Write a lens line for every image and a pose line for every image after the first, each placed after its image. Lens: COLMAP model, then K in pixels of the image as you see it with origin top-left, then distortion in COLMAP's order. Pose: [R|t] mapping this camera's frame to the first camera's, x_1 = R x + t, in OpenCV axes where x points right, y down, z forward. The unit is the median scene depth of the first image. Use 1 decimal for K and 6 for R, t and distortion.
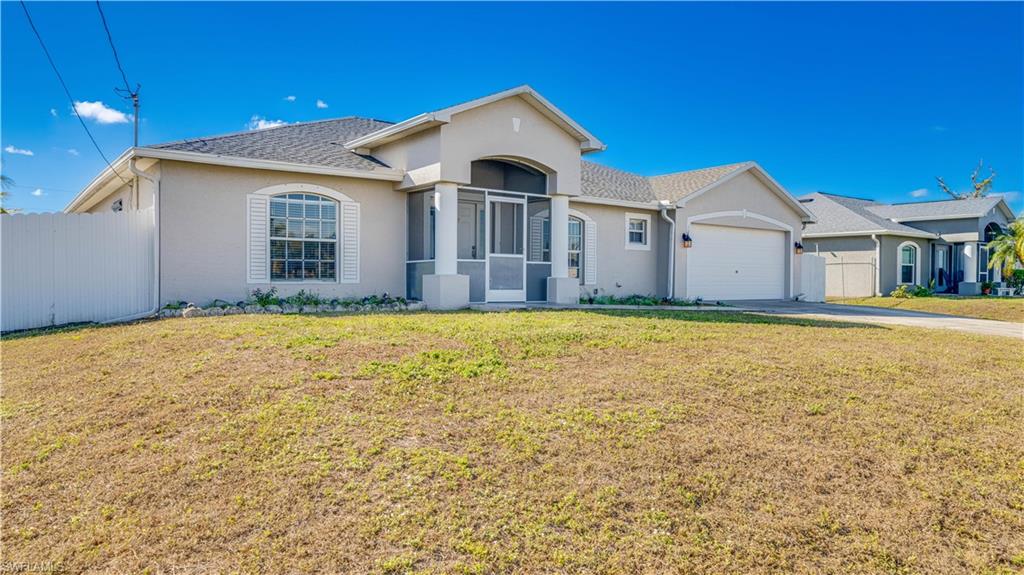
lens RADIAL K [[700.9, 0, 512.0], [0, 700.9, 287.5], [0, 0, 1]] dist [0.039529, 0.000434]
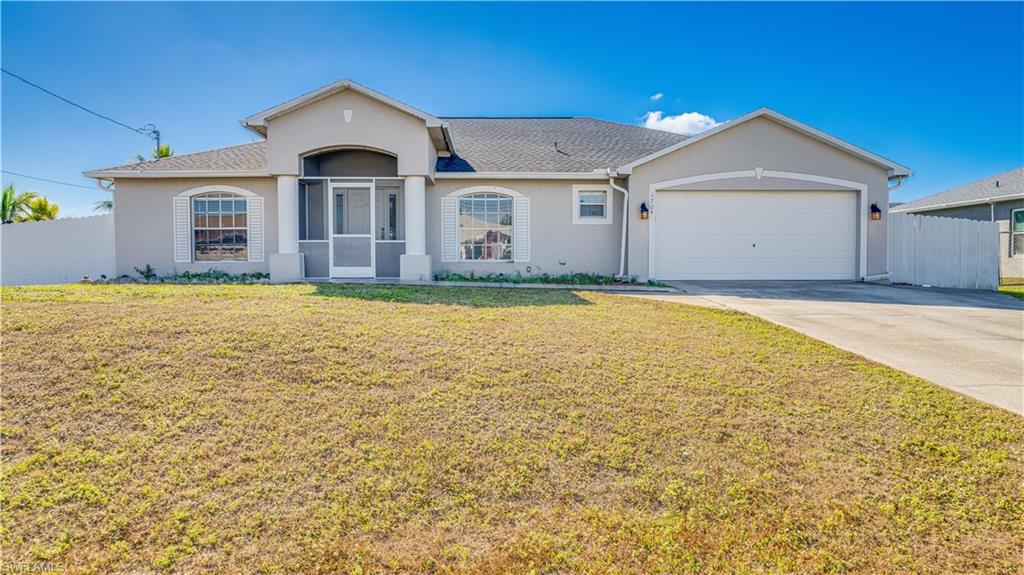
lens RADIAL K [[700.9, 0, 512.0], [0, 700.9, 287.5], [0, 0, 1]] dist [0.039529, 0.000434]
pose [[0.805398, 0.011247, -0.592628, 0.836757], [0.001439, 0.999780, 0.020928, 0.013038], [0.592733, -0.017708, 0.805204, 0.252243]]
